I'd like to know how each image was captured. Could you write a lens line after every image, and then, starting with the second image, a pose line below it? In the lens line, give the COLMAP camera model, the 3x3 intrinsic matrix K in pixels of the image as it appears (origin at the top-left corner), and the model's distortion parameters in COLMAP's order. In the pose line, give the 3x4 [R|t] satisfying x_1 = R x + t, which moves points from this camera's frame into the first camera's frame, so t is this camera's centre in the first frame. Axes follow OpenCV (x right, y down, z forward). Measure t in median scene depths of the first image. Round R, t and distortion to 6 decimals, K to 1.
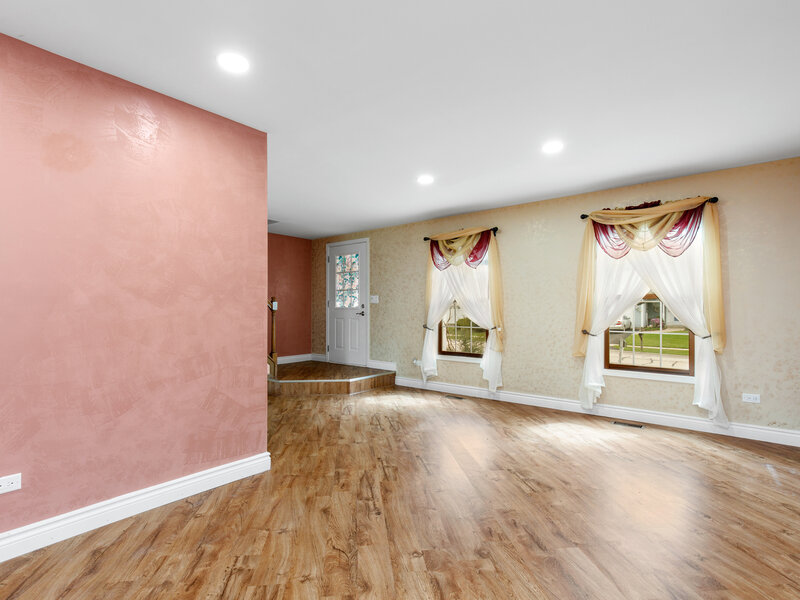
lens RADIAL K [[404.4, 0, 397.3], [0, 404.4, 303.4], [0, 0, 1]] dist [0.012313, -0.001744]
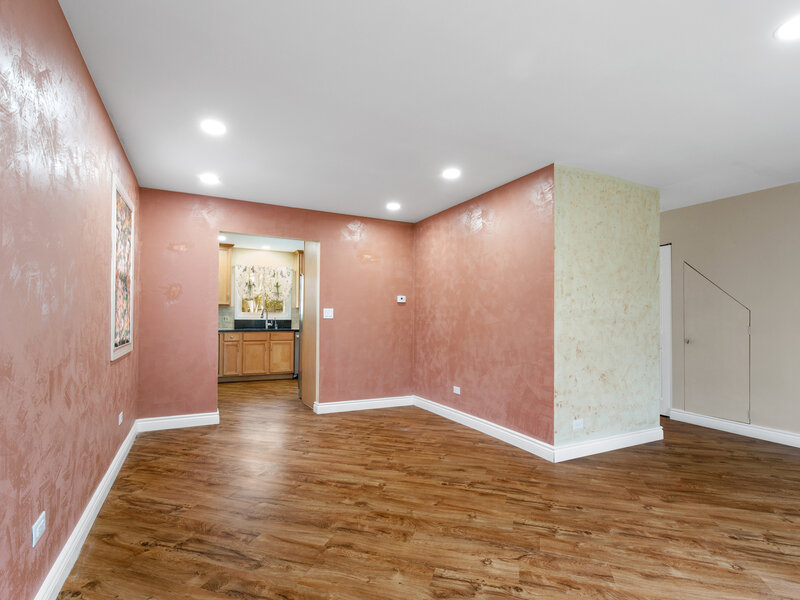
lens RADIAL K [[404.4, 0, 397.4], [0, 404.4, 304.5], [0, 0, 1]] dist [0.012313, -0.001744]
pose [[-0.408175, -0.032864, -0.912312, 0.516260], [0.003513, 0.999288, -0.037568, 0.009246], [0.912897, -0.018539, -0.407769, 0.621674]]
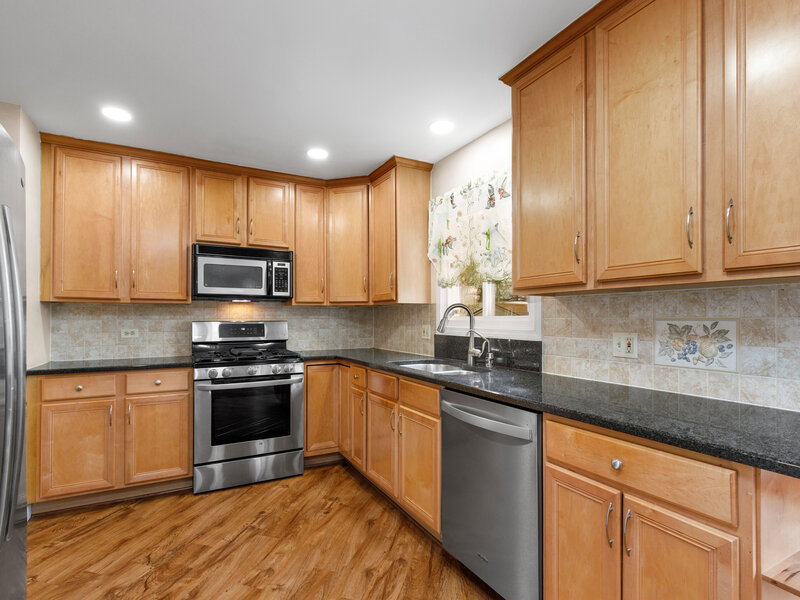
lens RADIAL K [[404.4, 0, 394.8], [0, 404.4, 315.5], [0, 0, 1]] dist [0.012313, -0.001744]
pose [[-0.926400, 0.002944, 0.376529, -0.783417], [-0.003586, 0.999855, -0.016641, -0.011763], [-0.376523, -0.016767, -0.926256, 0.062502]]
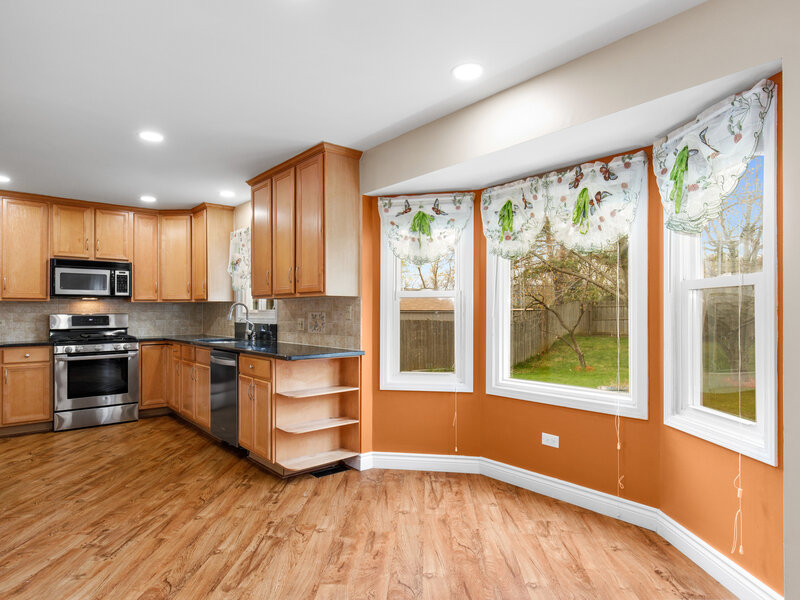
lens RADIAL K [[464.8, 0, 392.2], [0, 464.8, 310.6], [0, 0, 1]] dist [-0.004400, 0.003435]
pose [[-0.985561, 0.002469, 0.169301, -1.141063], [0.000274, 0.999916, -0.012984, -0.006362], [-0.169319, -0.012750, -0.985479, 0.449296]]
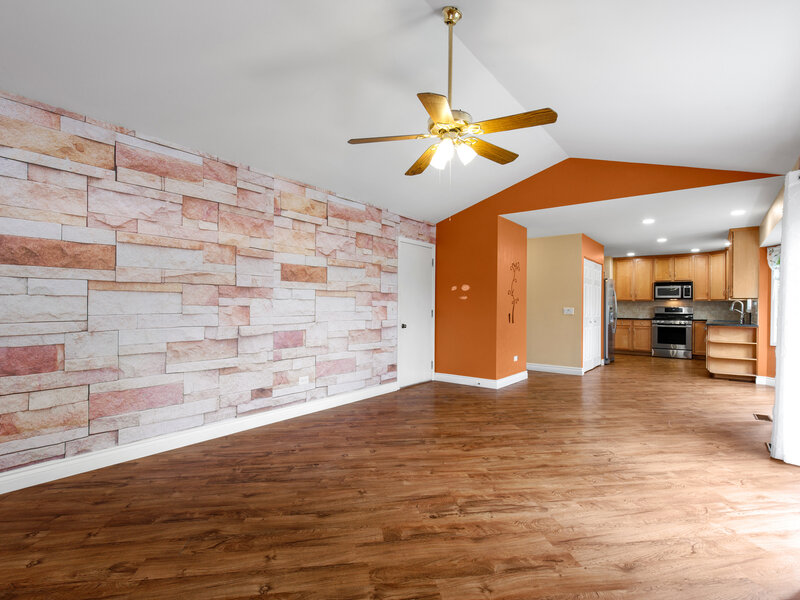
lens RADIAL K [[404.4, 0, 395.7], [0, 404.4, 300.7], [0, 0, 1]] dist [0.012313, -0.001744]
pose [[-0.021796, 0.012345, 0.999686, -2.208124], [-0.018023, 0.999756, -0.012739, 0.007532], [-0.999600, -0.018295, -0.021568, 0.902078]]
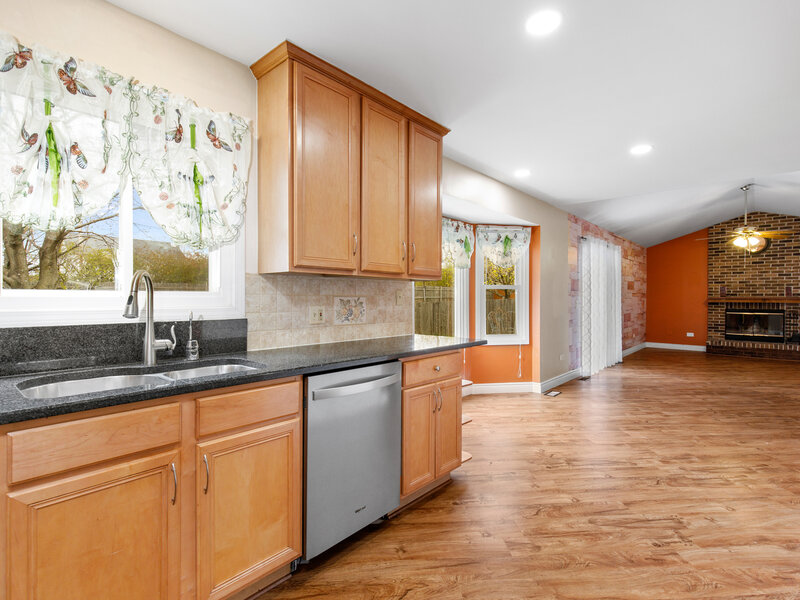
lens RADIAL K [[404.4, 0, 397.8], [0, 404.4, 298.0], [0, 0, 1]] dist [0.012313, -0.001744]
pose [[-0.033821, 0.002857, -0.999424, -0.346307], [0.005350, 0.999982, 0.002677, -0.013581], [0.999414, -0.005256, -0.033835, -0.234521]]
